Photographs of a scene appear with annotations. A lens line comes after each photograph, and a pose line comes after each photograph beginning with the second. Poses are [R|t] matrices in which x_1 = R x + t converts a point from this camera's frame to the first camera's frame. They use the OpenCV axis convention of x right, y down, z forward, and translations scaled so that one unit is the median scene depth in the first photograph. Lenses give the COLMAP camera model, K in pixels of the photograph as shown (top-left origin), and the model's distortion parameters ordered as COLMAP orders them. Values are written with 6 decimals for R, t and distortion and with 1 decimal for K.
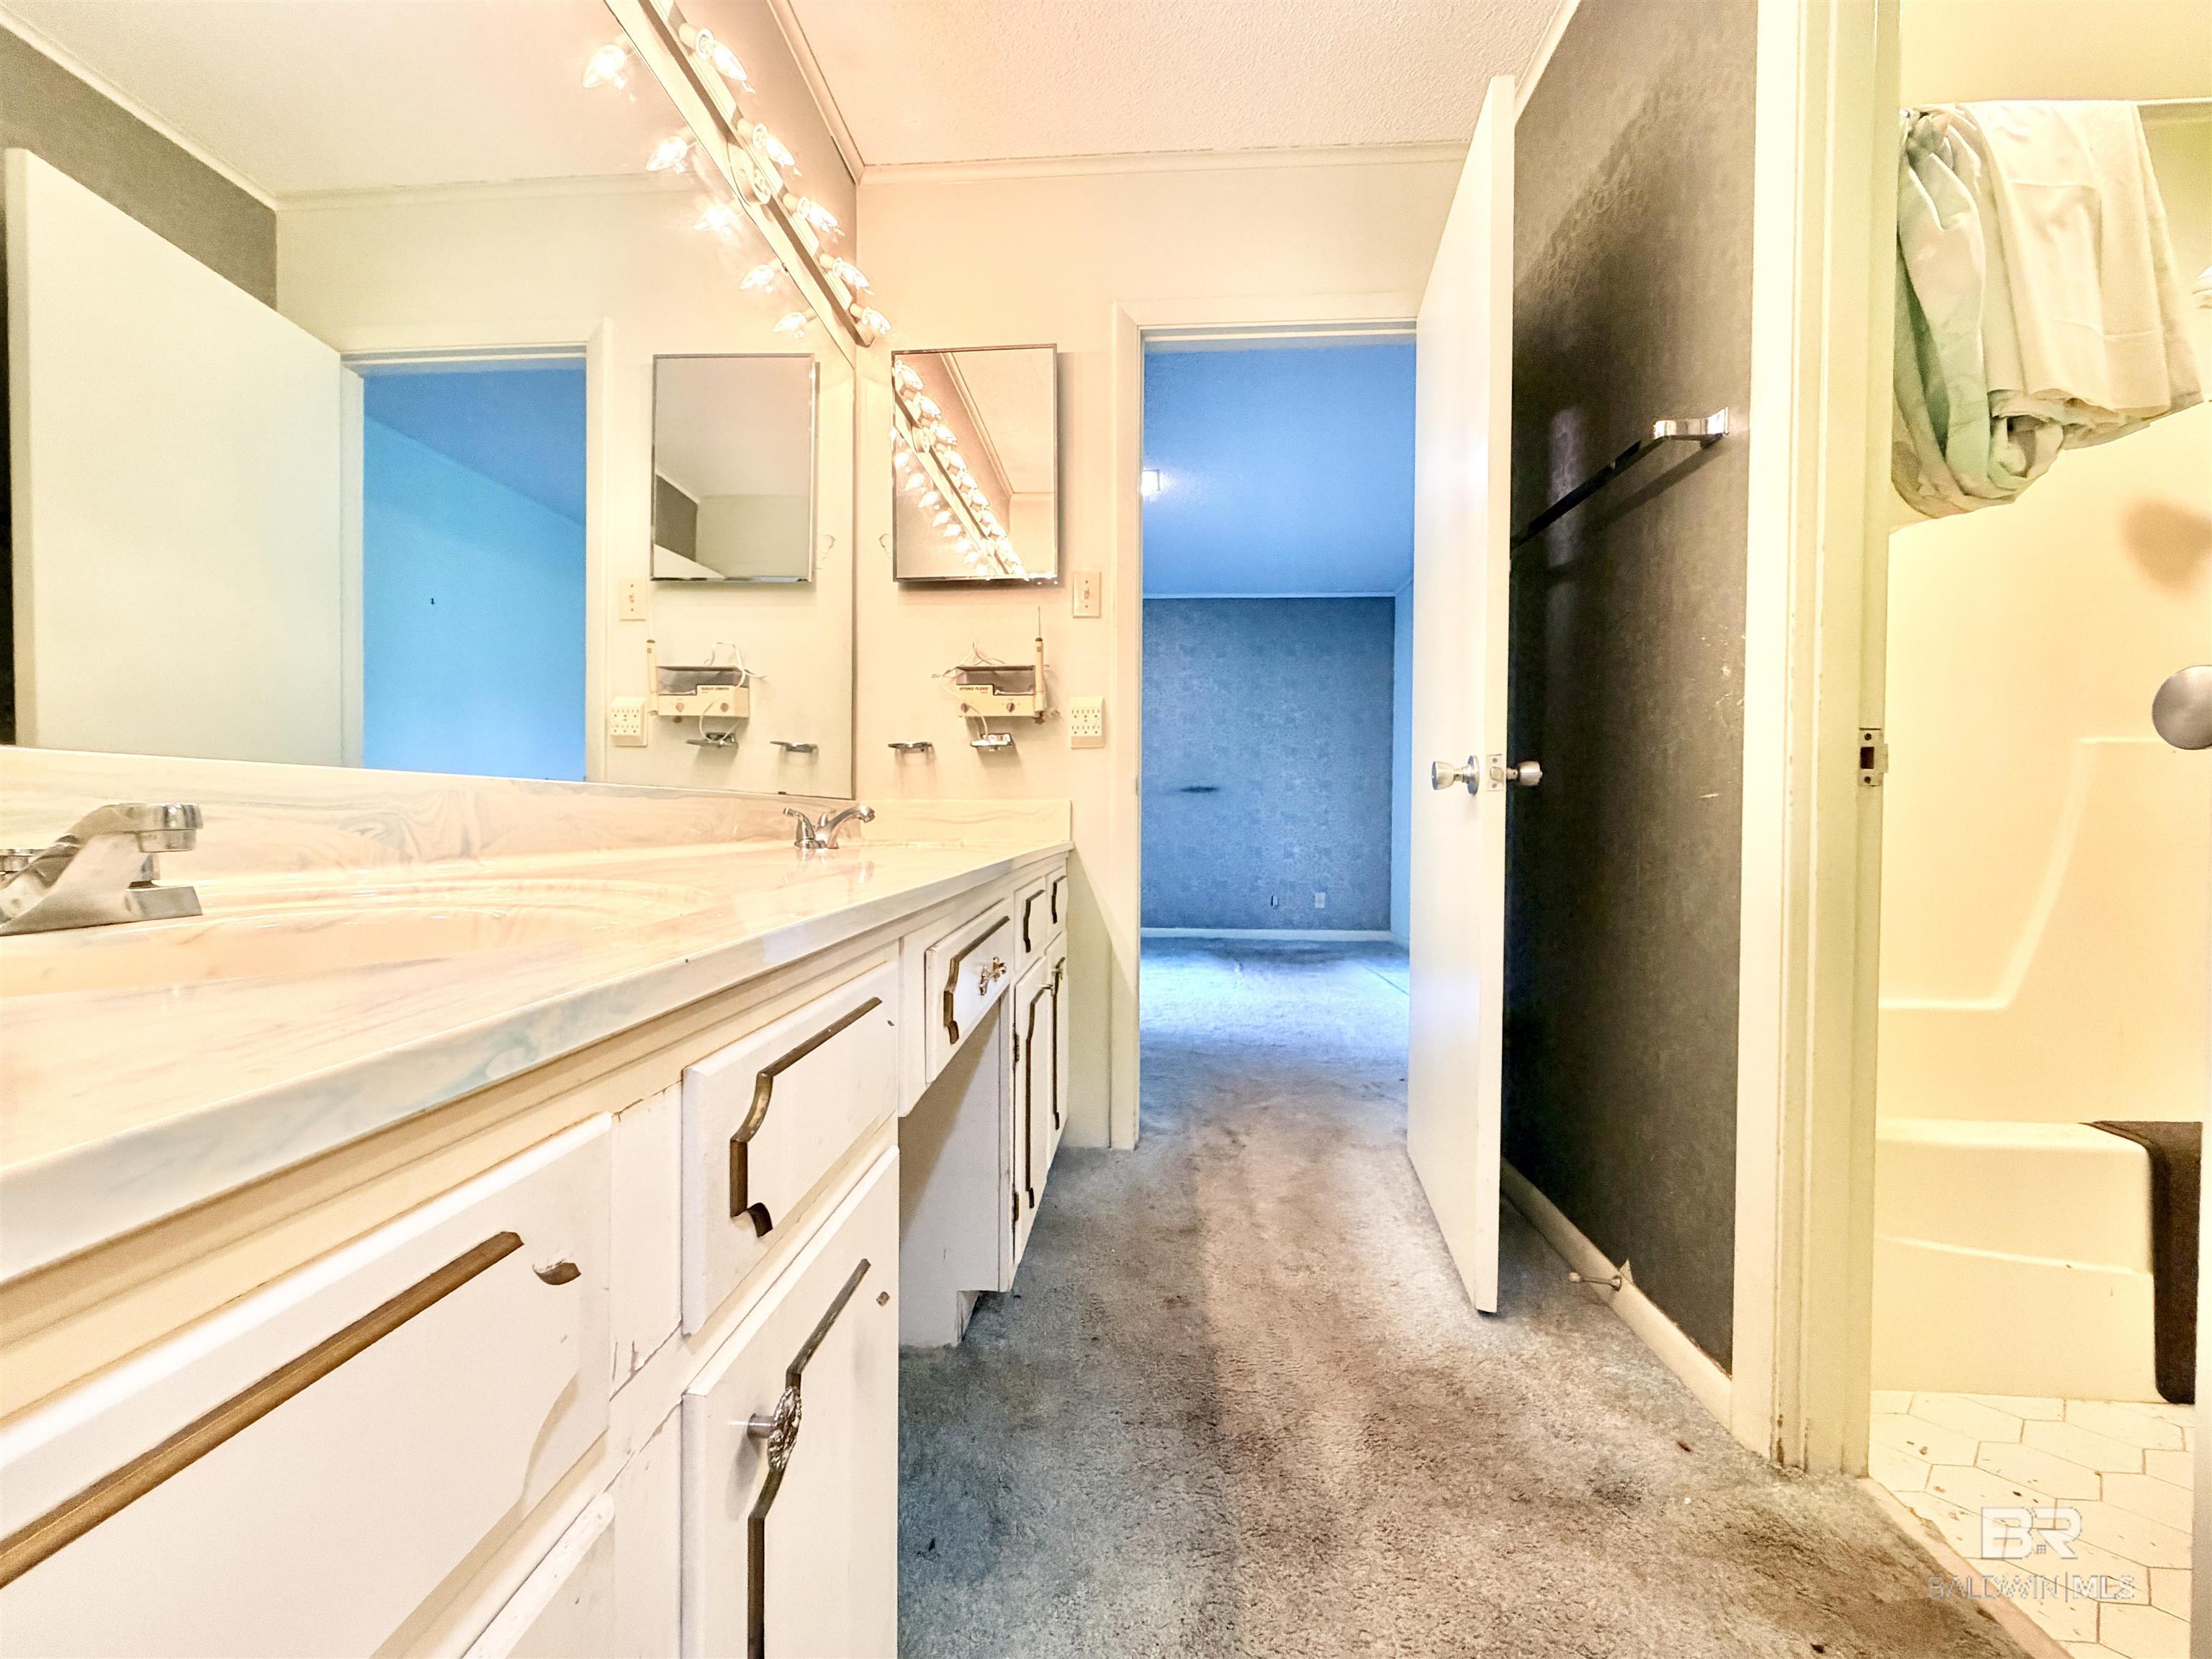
lens RADIAL K [[881.7, 0, 1096.9], [0, 881.7, 832.4], [0, 0, 1]] dist [-0.001529, -0.000454]
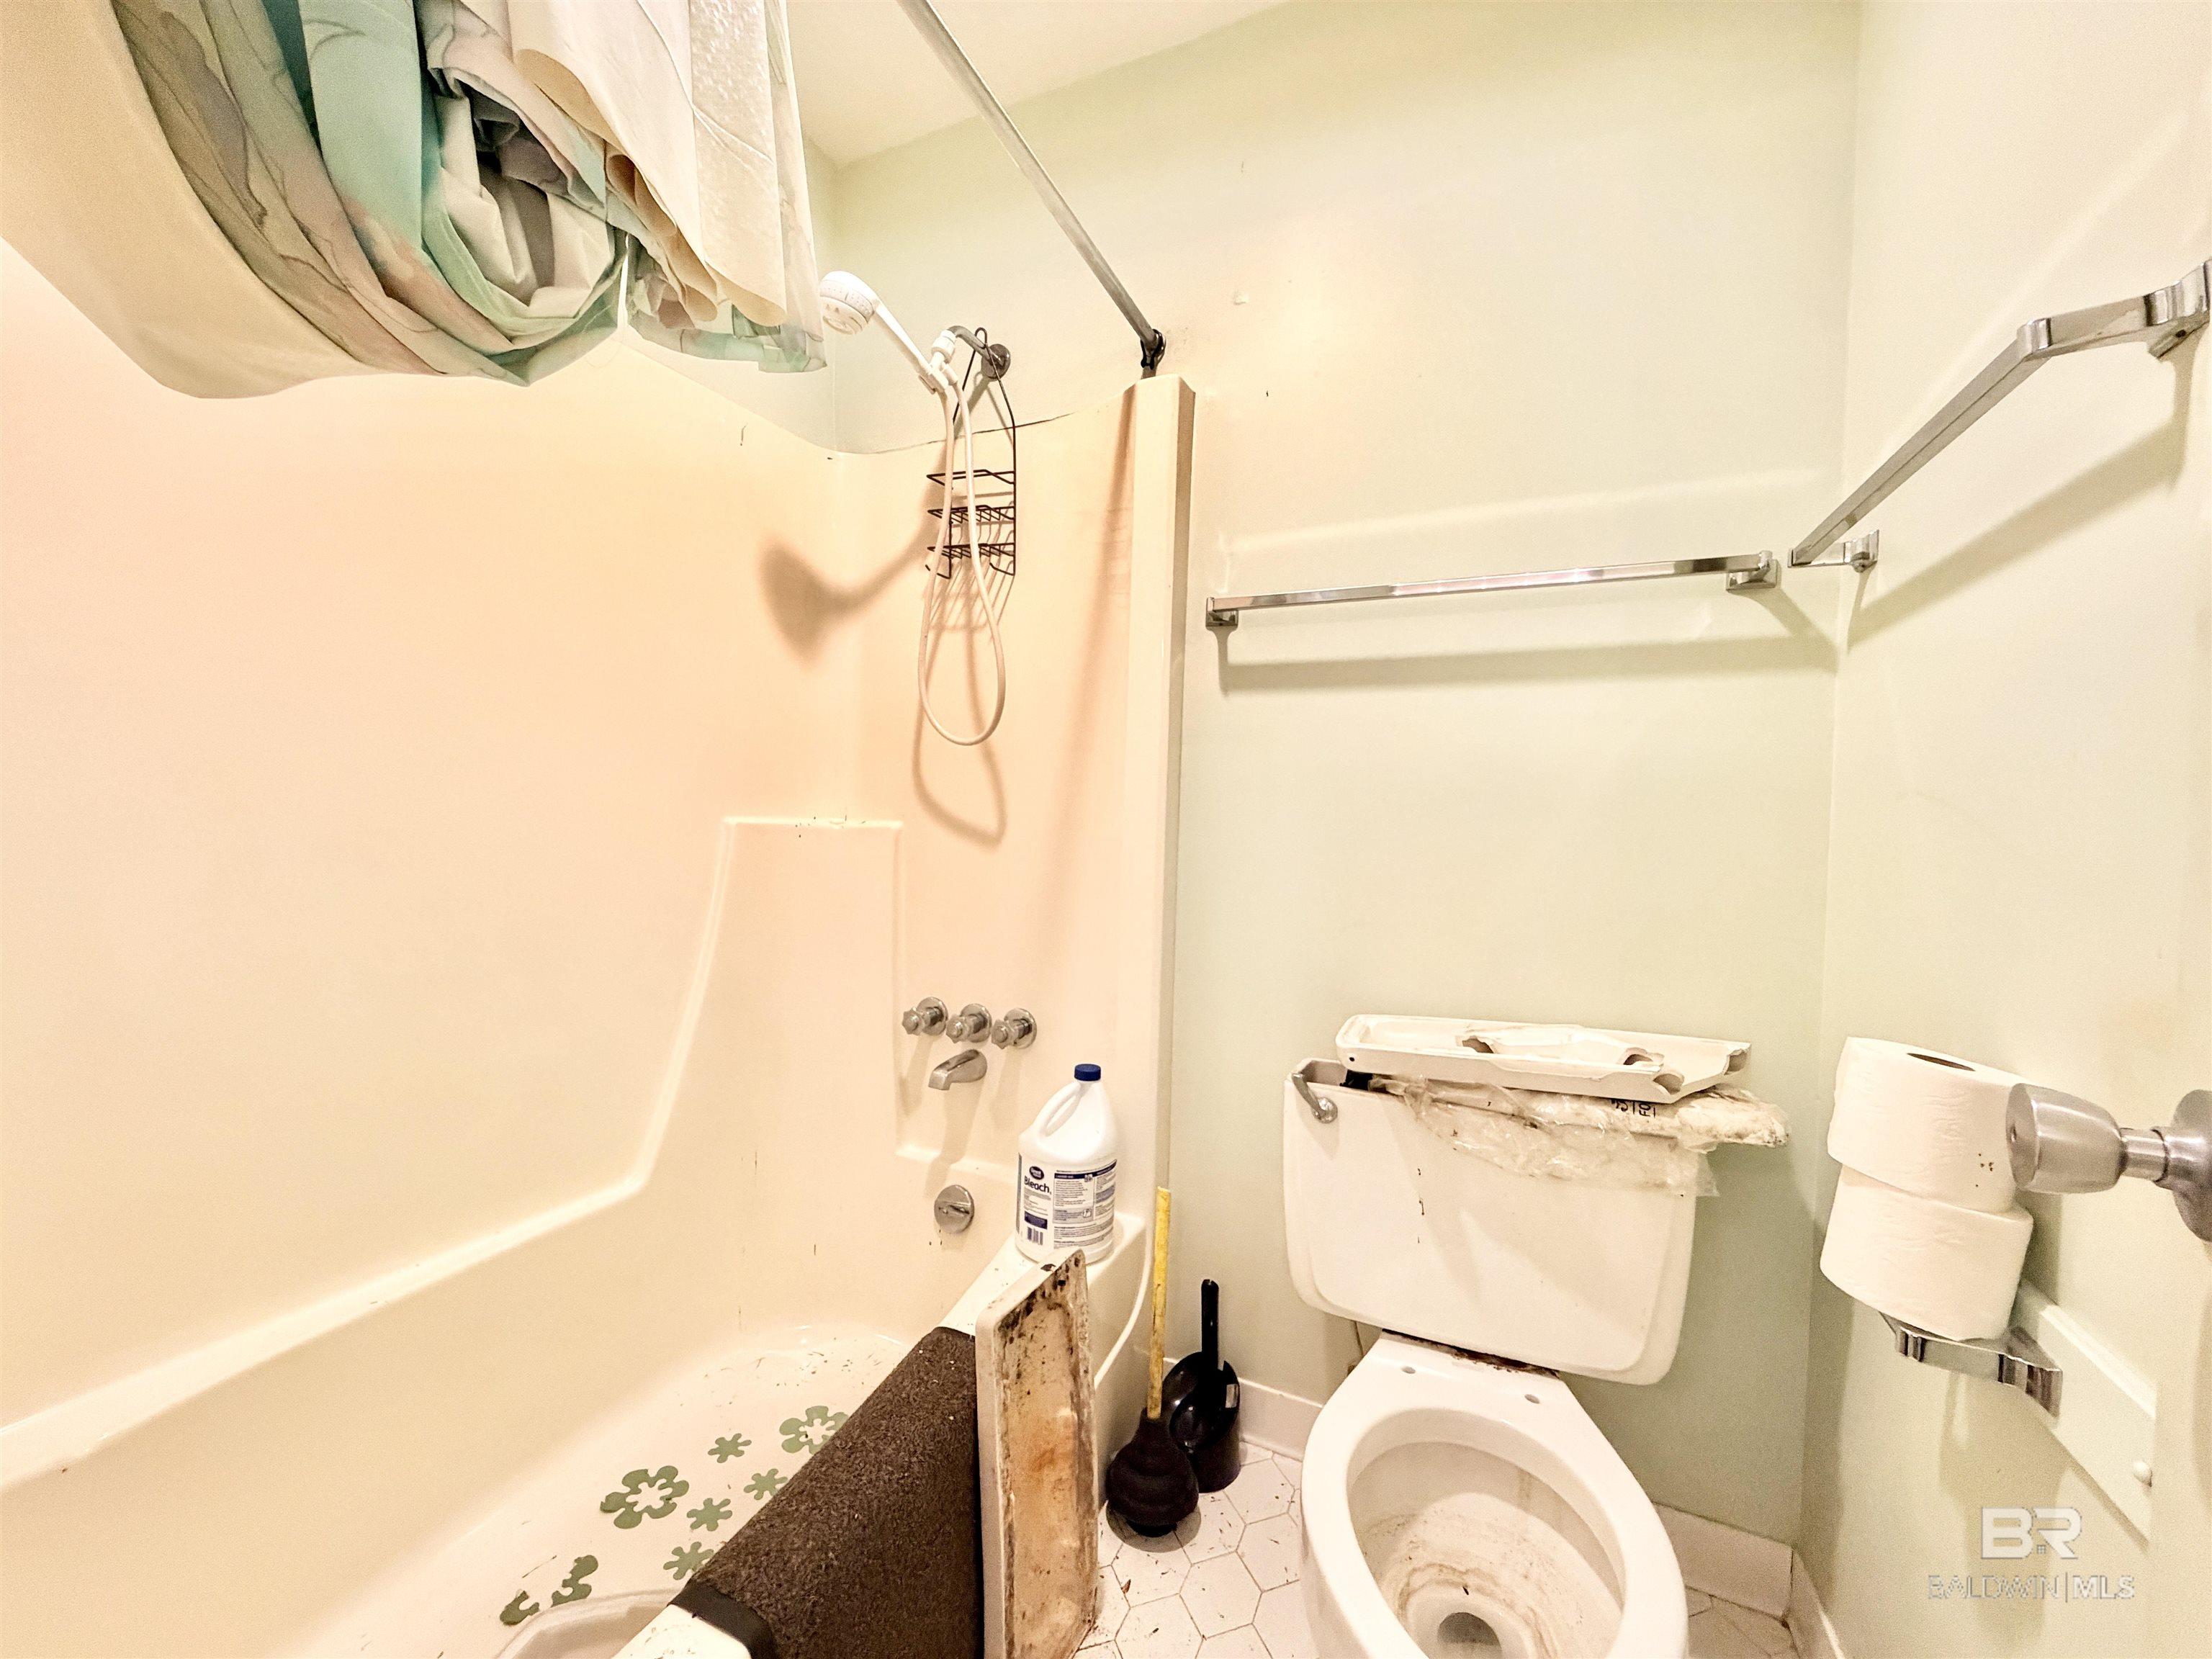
lens RADIAL K [[881.7, 0, 1096.9], [0, 881.7, 832.4], [0, 0, 1]] dist [-0.001529, -0.000454]
pose [[0.353126, -0.007683, 0.935544, 0.764320], [-0.003029, 0.999952, 0.009355, -0.173696], [-0.935571, -0.006137, 0.353085, 0.615497]]
